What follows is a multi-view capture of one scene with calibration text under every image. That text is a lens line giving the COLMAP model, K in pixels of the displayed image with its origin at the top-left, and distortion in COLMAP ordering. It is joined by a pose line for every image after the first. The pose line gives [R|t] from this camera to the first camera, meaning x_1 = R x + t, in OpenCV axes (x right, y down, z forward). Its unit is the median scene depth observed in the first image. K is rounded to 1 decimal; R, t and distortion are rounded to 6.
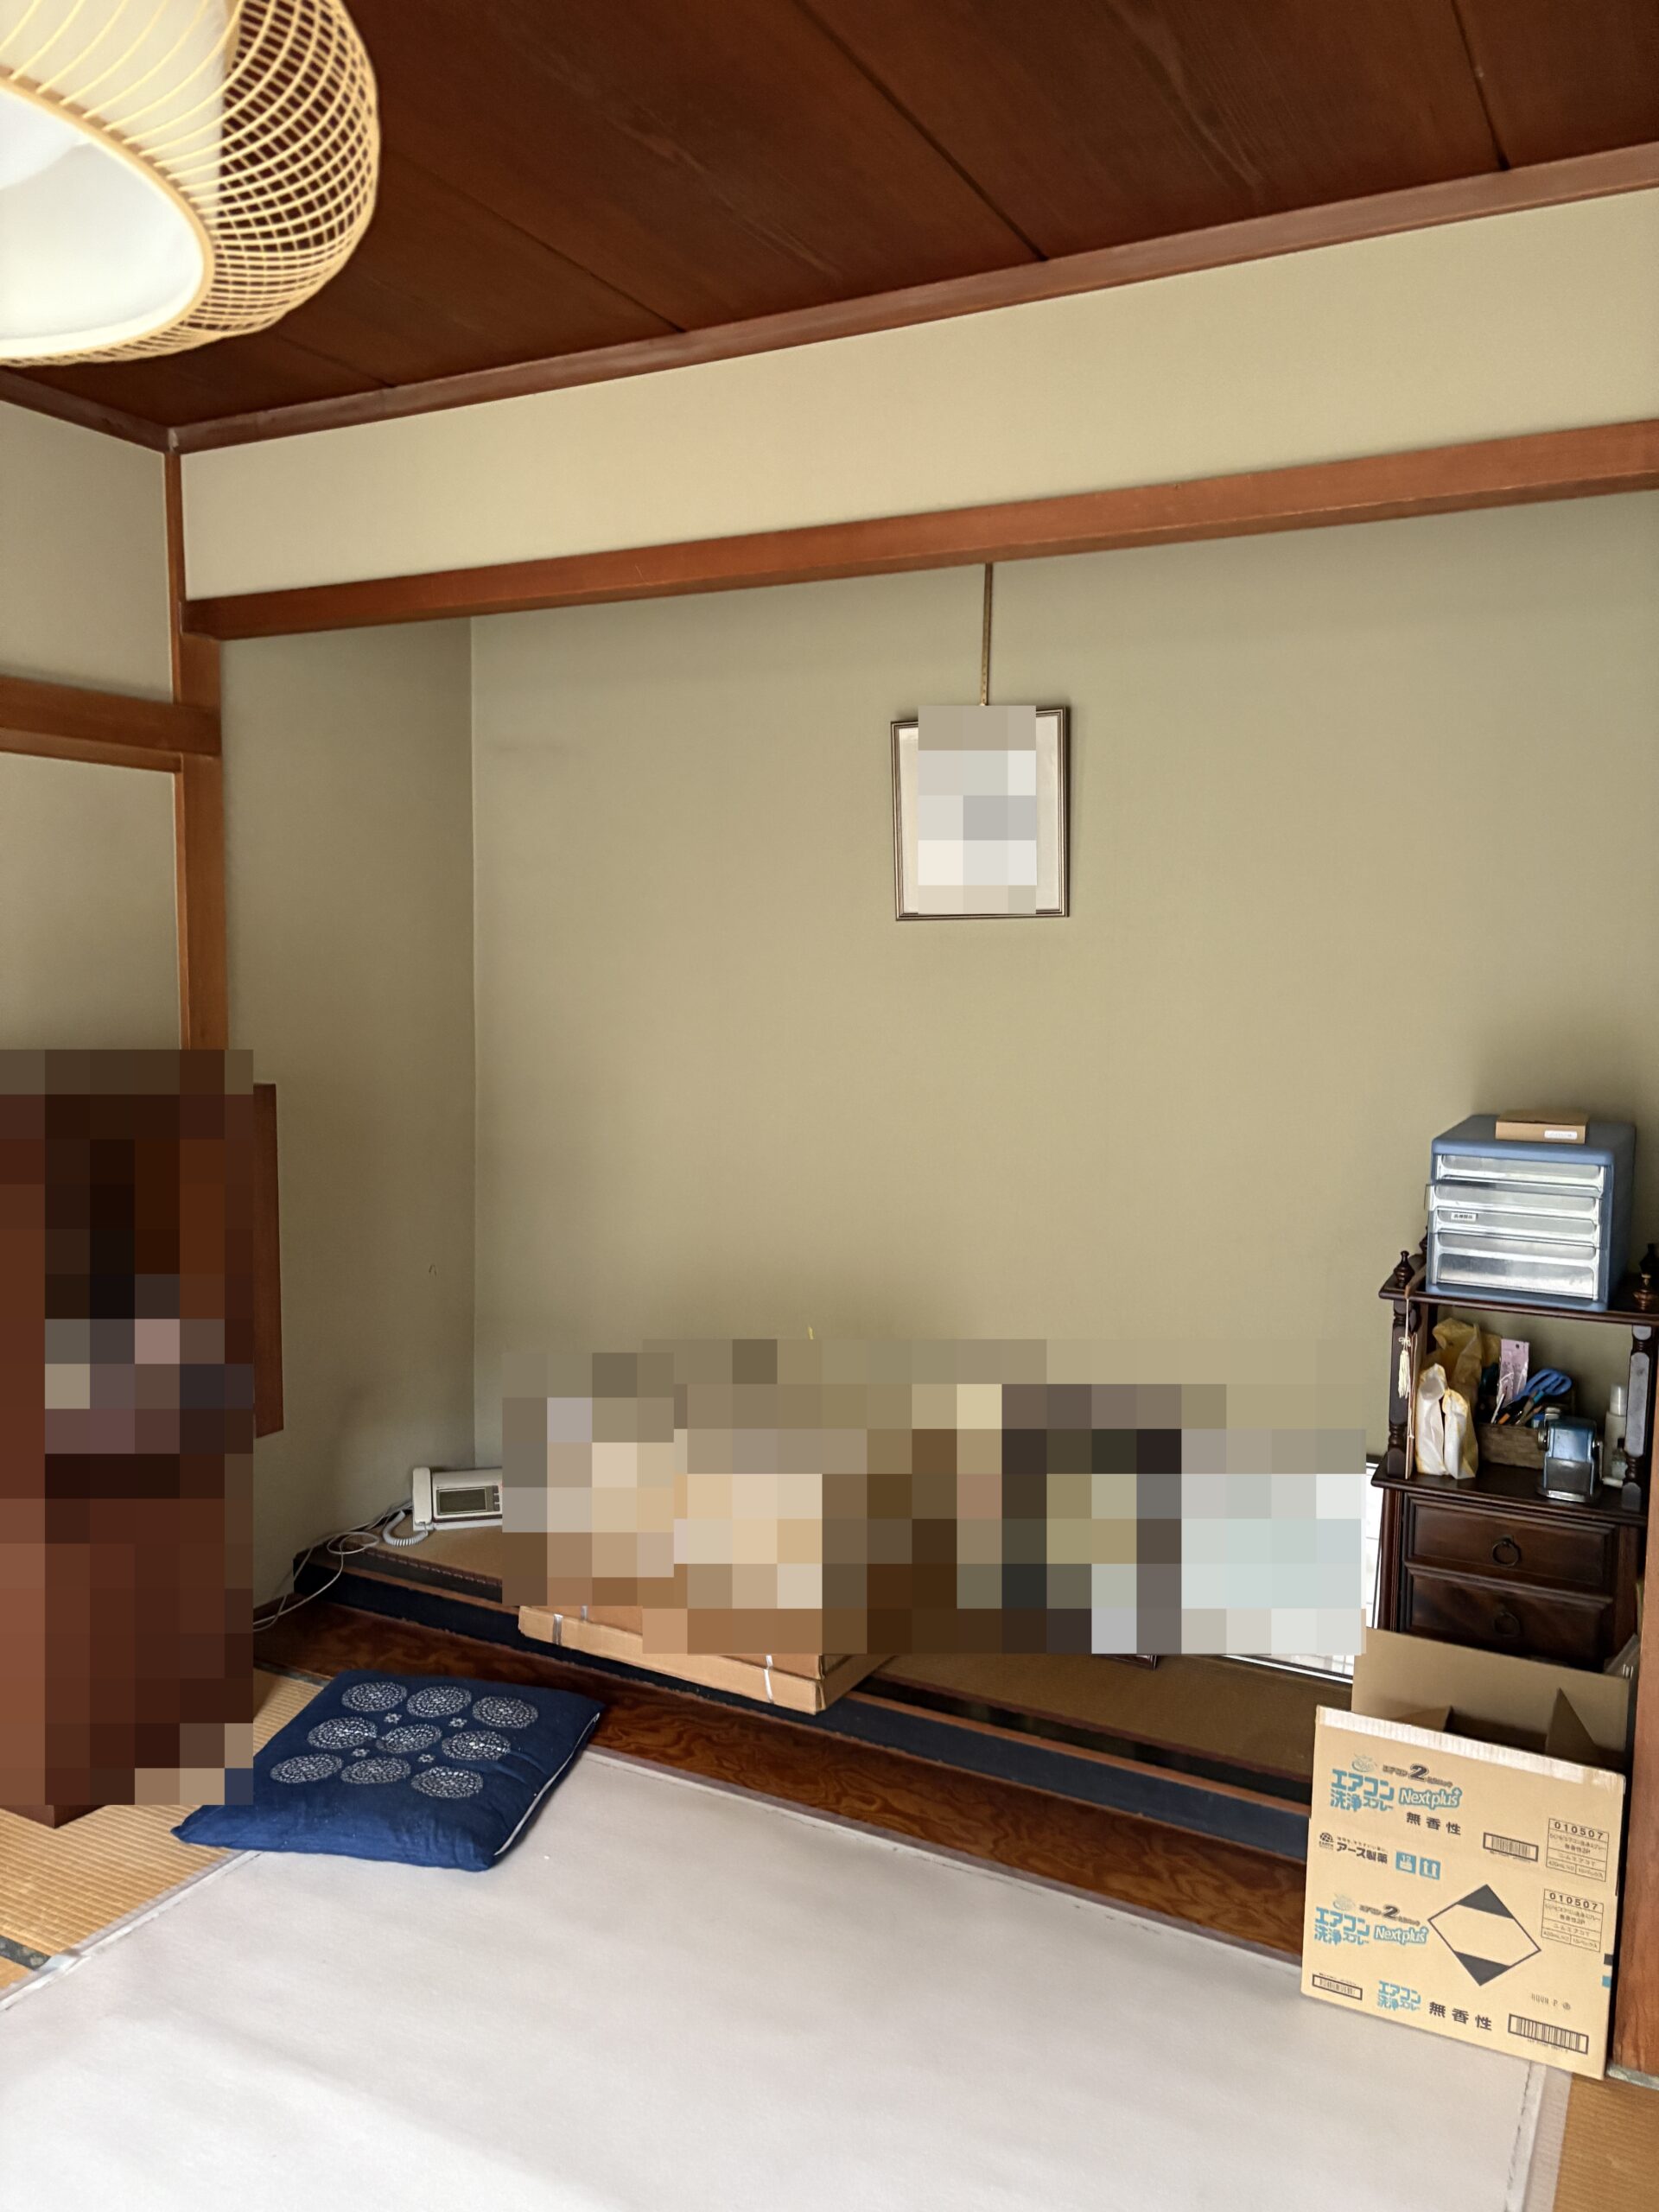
lens RADIAL K [[1671.8, 0, 829.8], [0, 1671.8, 1102.6], [0, 0, 1]] dist [0.048151, -0.055696]
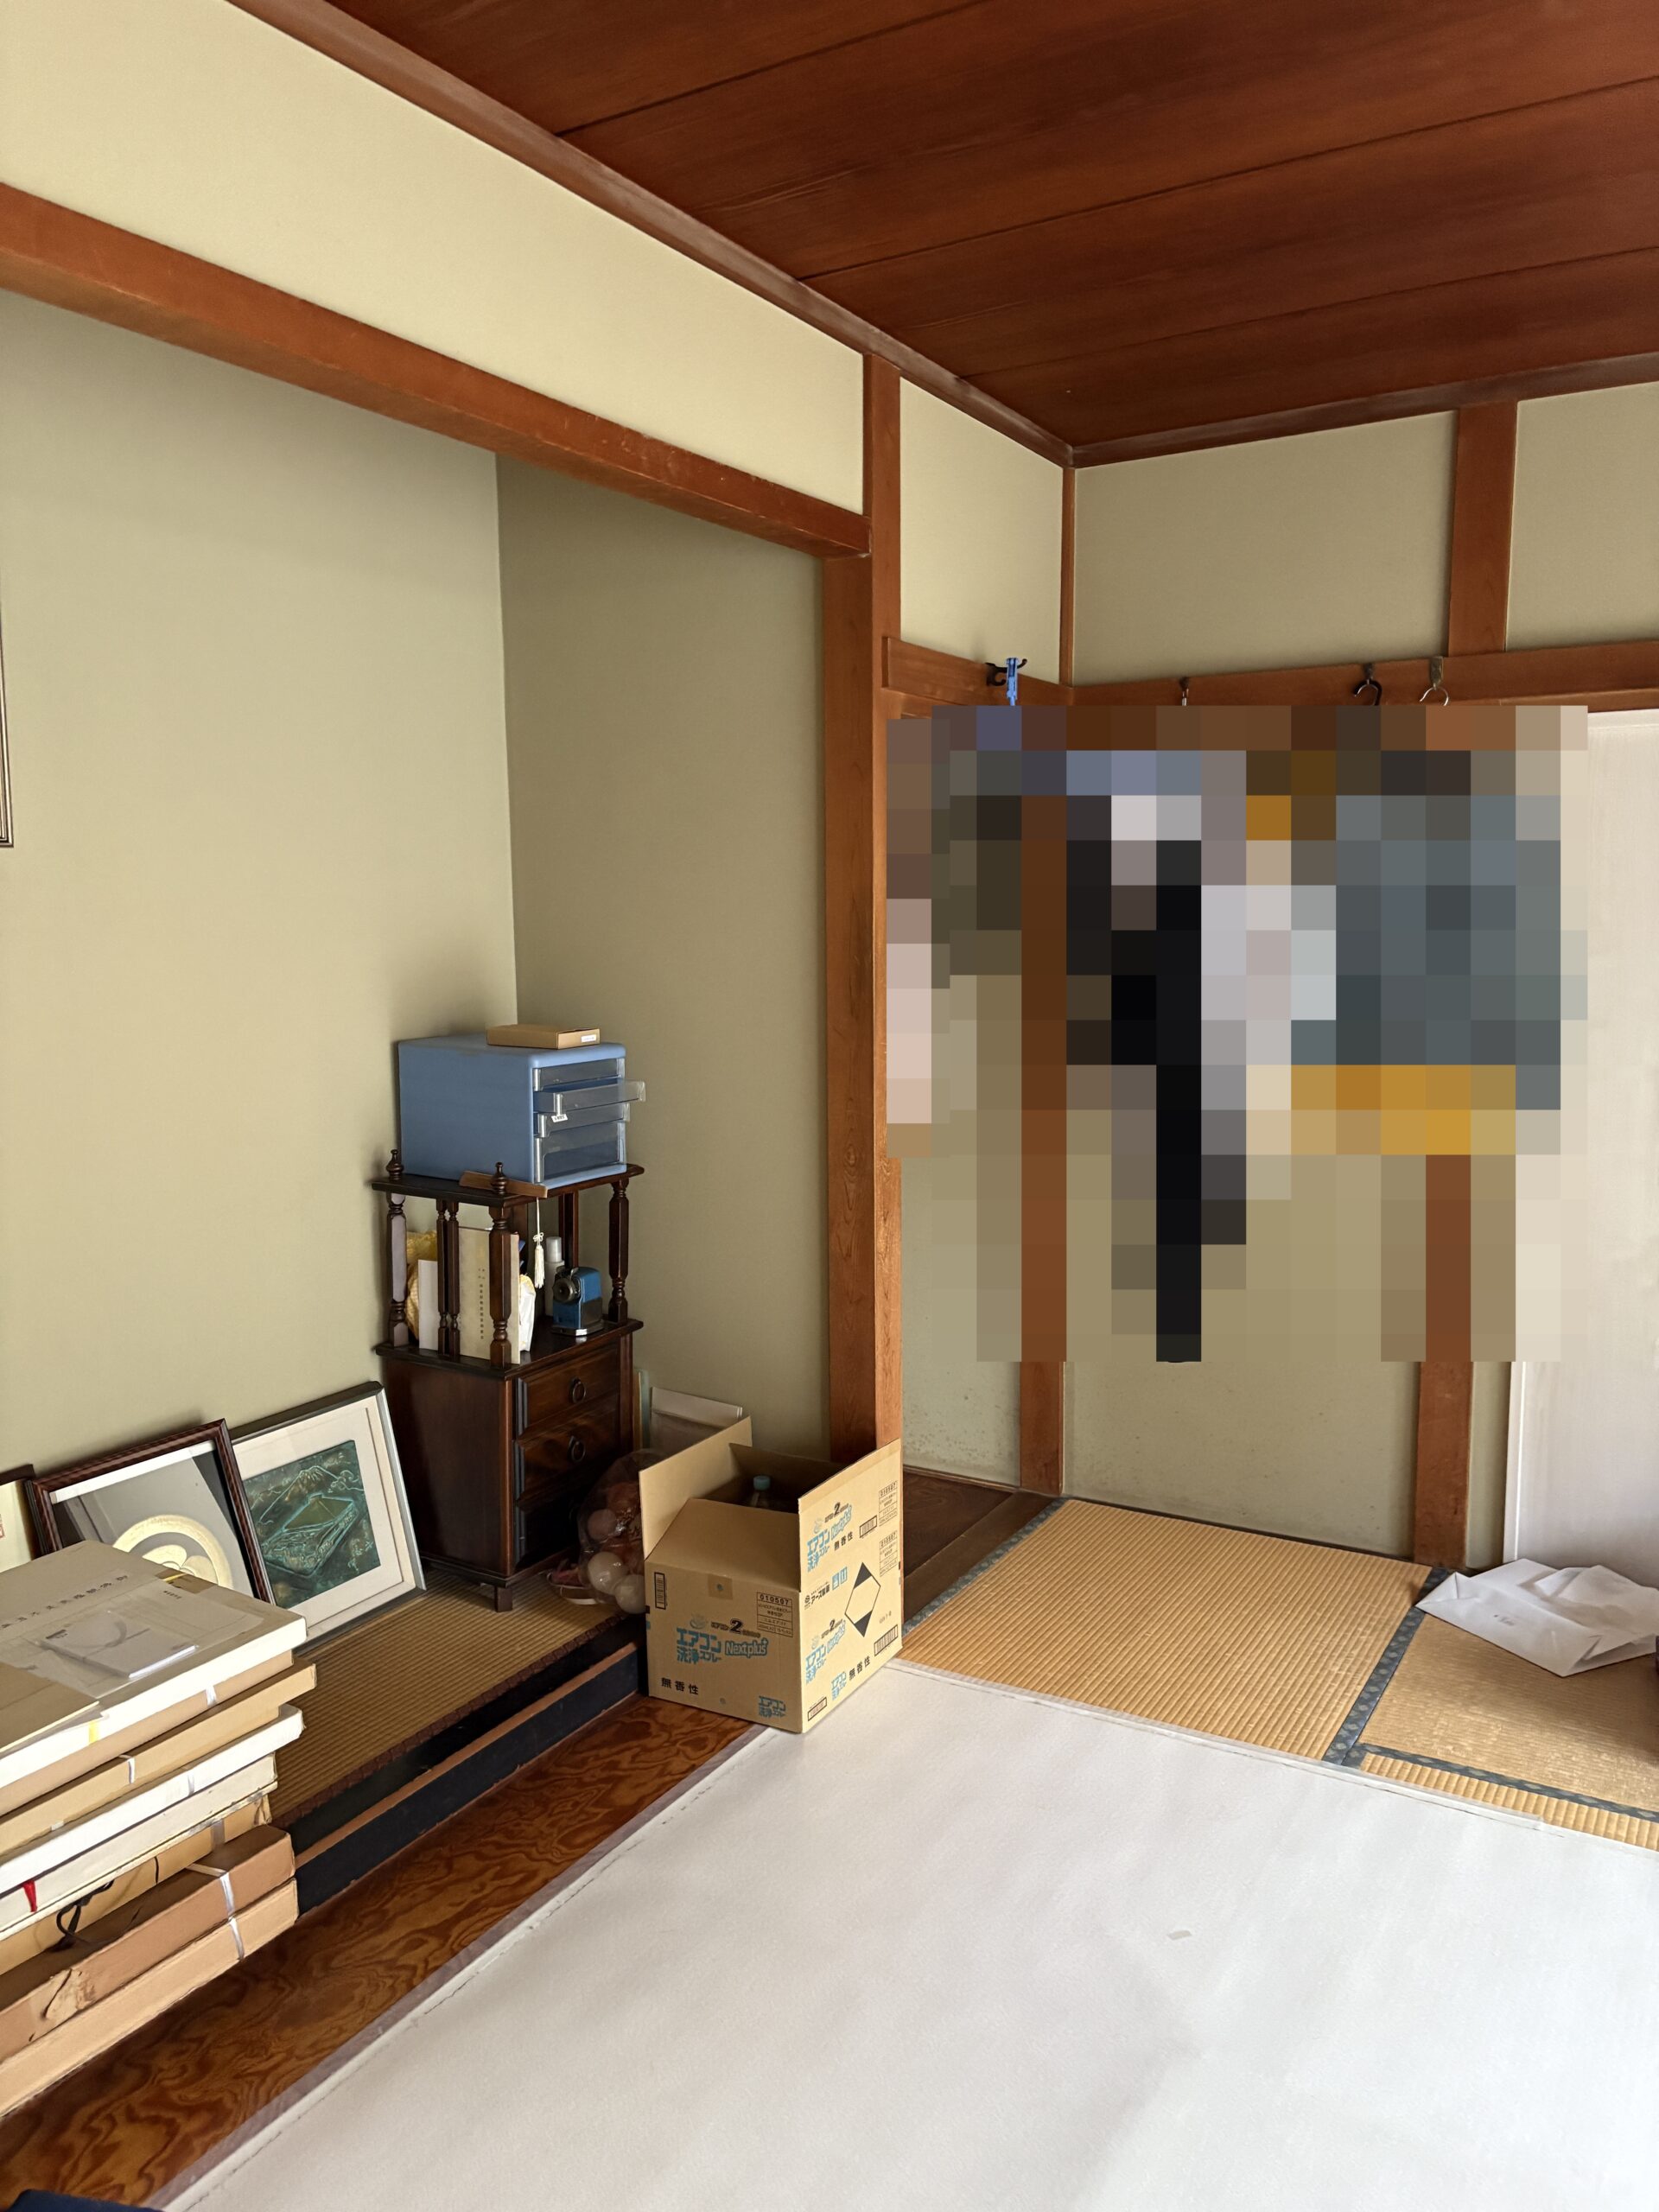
lens RADIAL K [[1671.8, 0, 824.8], [0, 1671.8, 1113.3], [0, 0, 1]] dist [0.048151, -0.055696]
pose [[0.031065, -0.141496, 0.989451, -0.894805], [0.095594, 0.985812, 0.137974, -0.087655], [-0.994936, 0.090299, 0.044151, 0.918913]]
